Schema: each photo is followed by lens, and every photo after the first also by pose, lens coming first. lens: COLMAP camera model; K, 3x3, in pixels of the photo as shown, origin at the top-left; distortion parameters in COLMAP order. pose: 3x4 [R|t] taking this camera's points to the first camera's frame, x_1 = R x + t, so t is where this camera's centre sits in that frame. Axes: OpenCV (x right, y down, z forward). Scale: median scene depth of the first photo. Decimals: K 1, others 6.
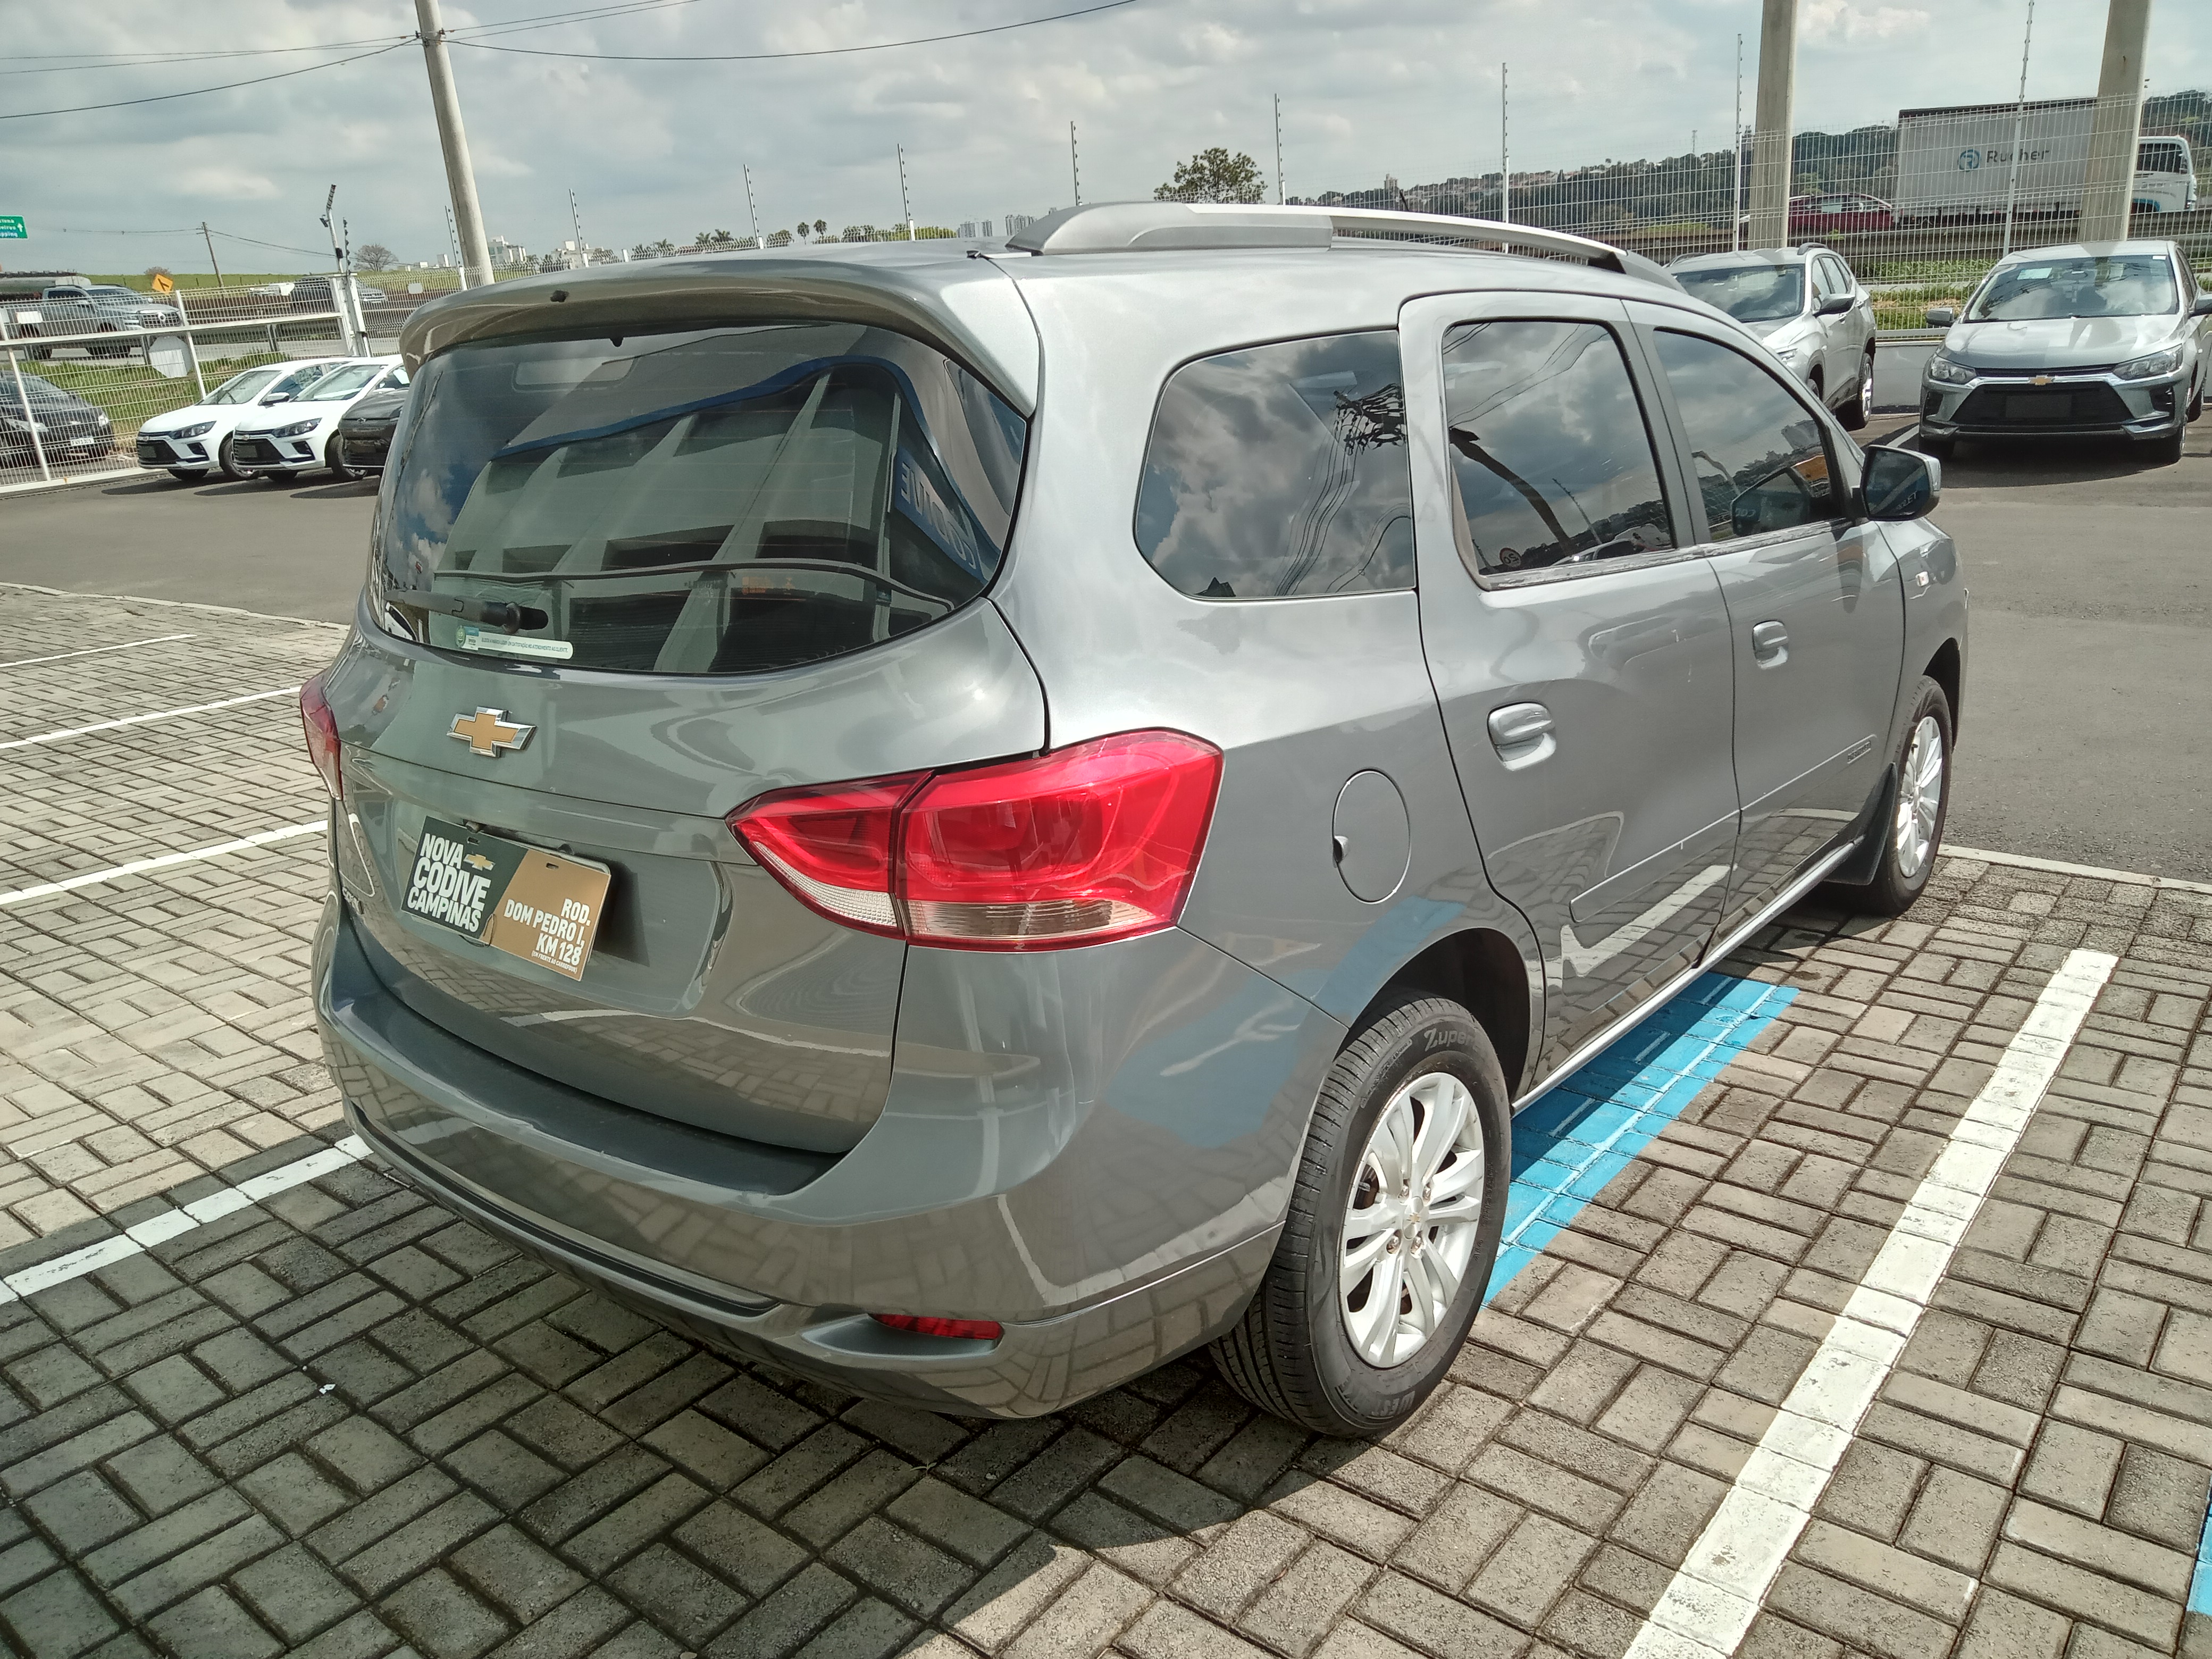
lens RADIAL K [[1641.5, 0, 1115.5], [0, 1641.5, 829.1], [0, 0, 1]] dist [0.009358, 0.002334]
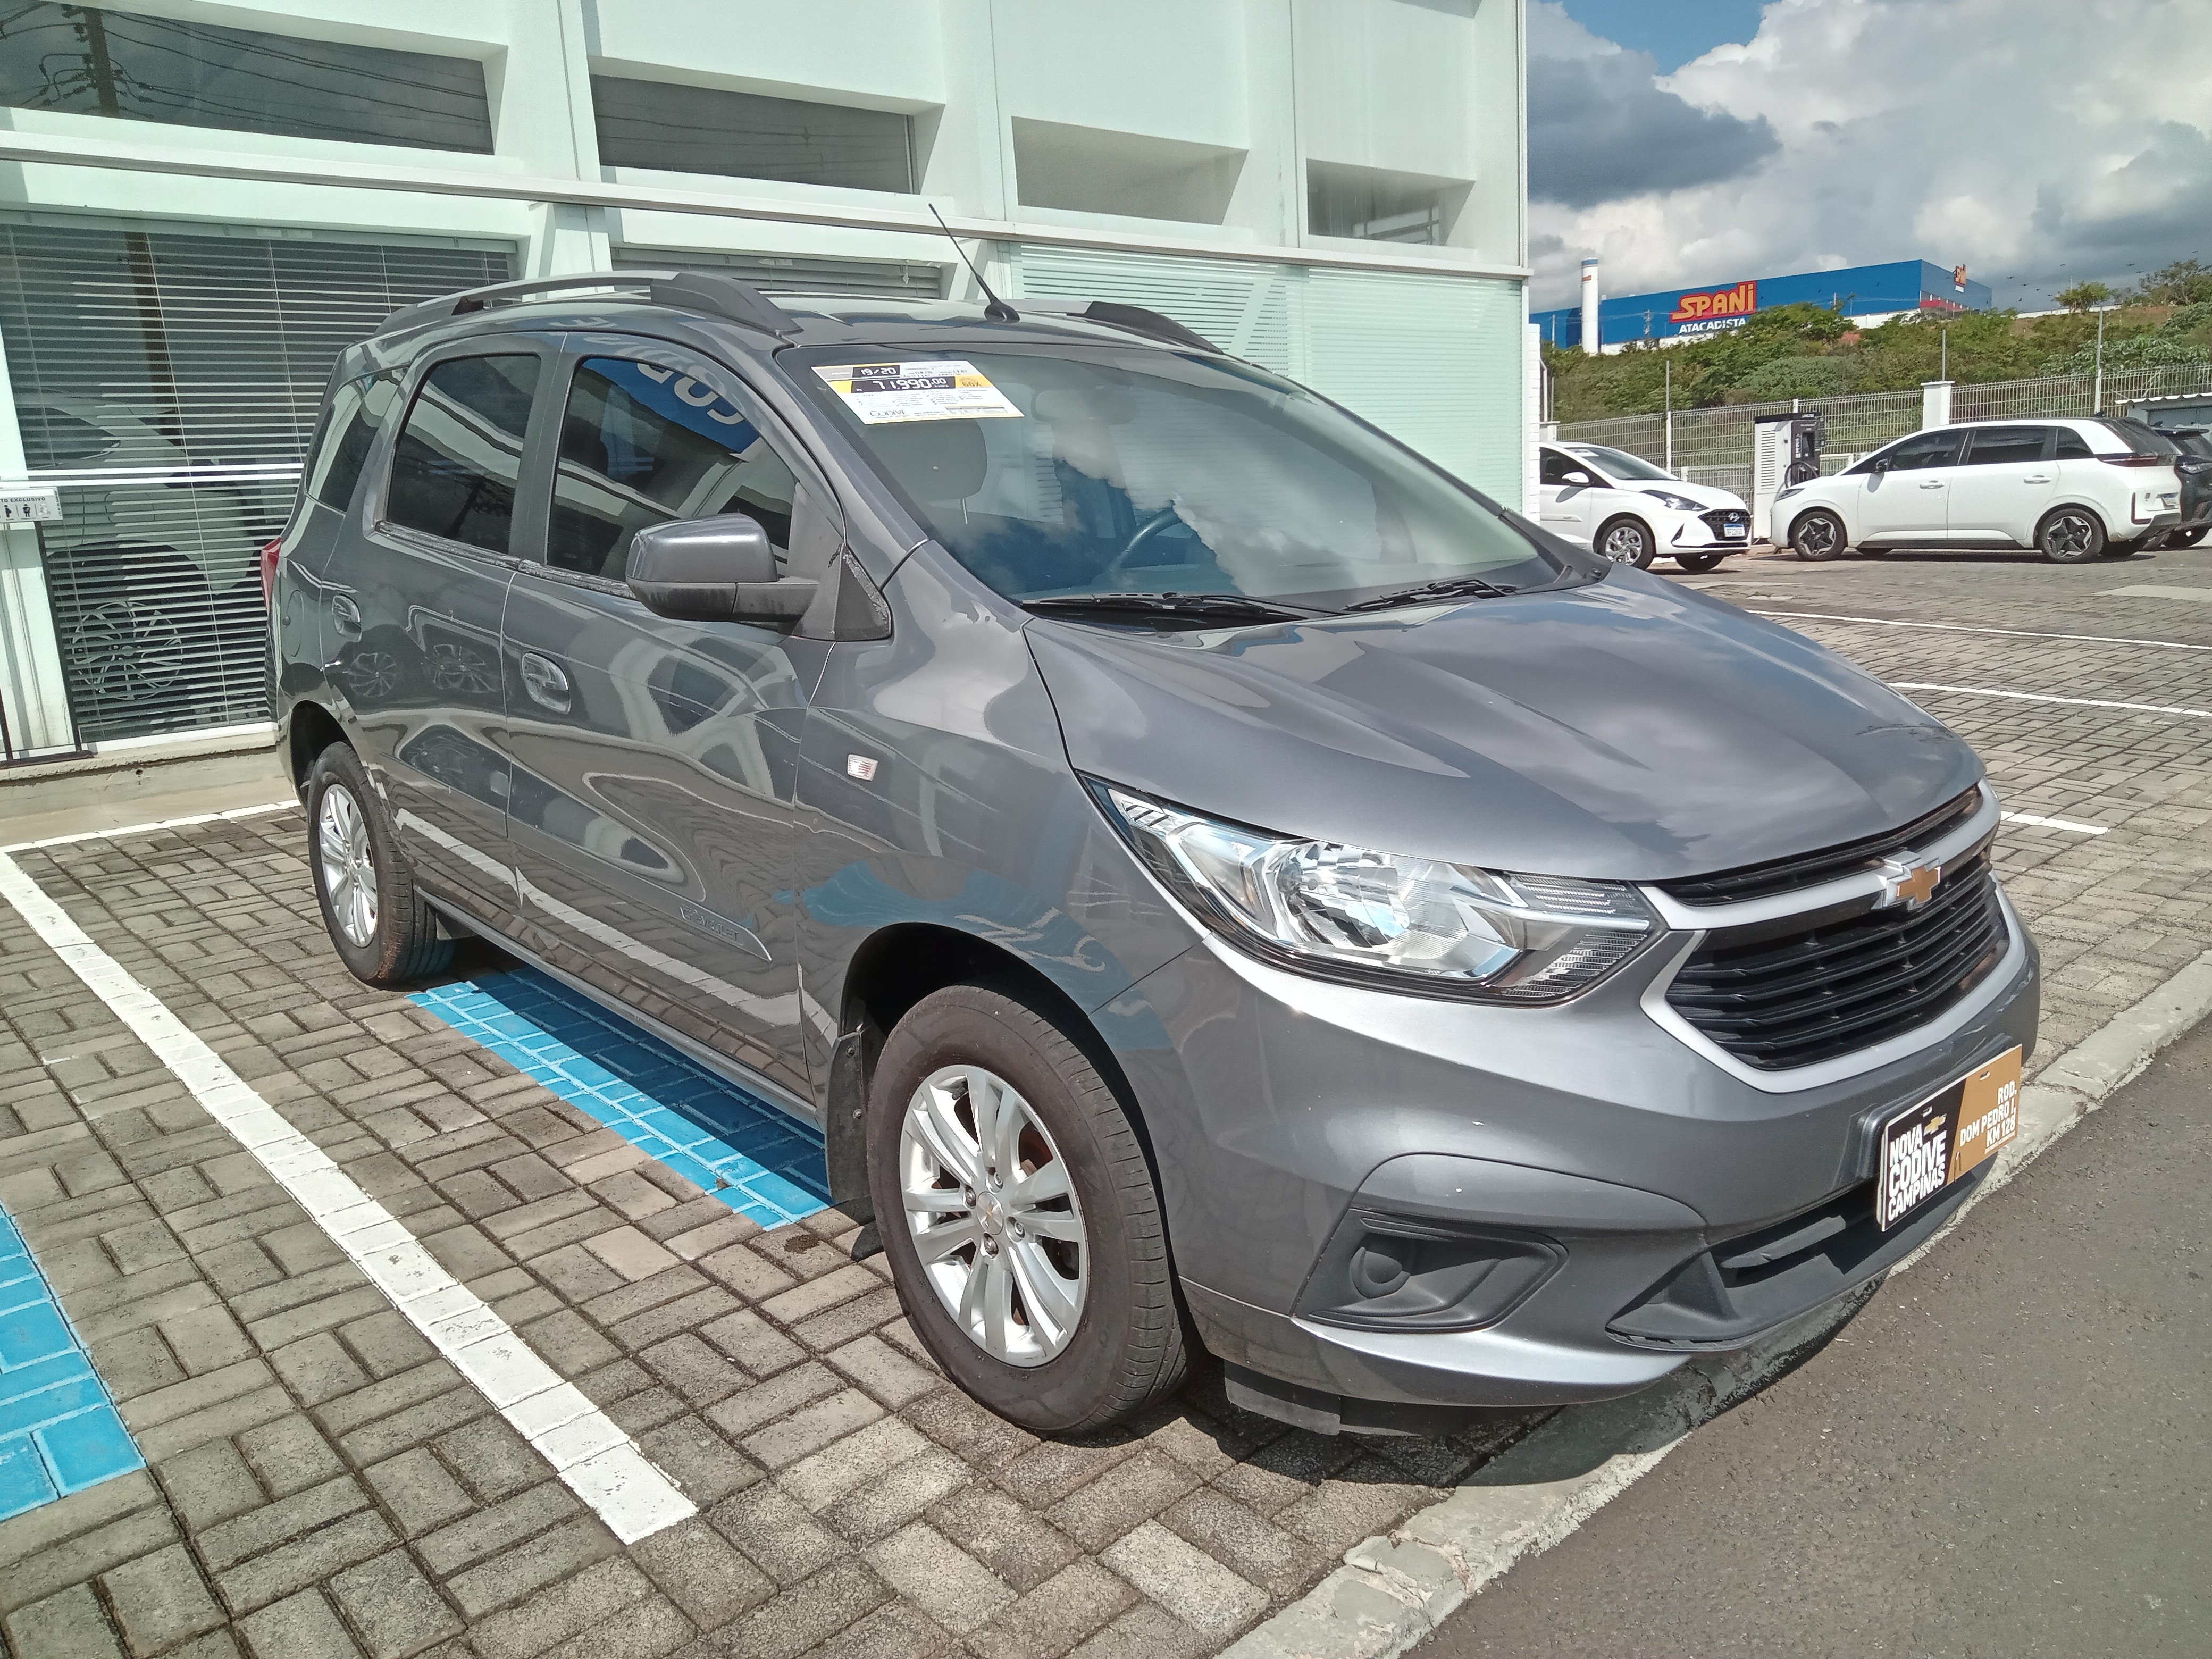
lens RADIAL K [[1641.5, 0, 1106.3], [0, 1641.5, 829.5], [0, 0, 1]] dist [0.009358, 0.002334]
pose [[-0.168501, 0.274244, -0.946783, 1.658431], [-0.236726, 0.921147, 0.308949, -0.530542], [0.956853, 0.276186, -0.090293, 1.850176]]
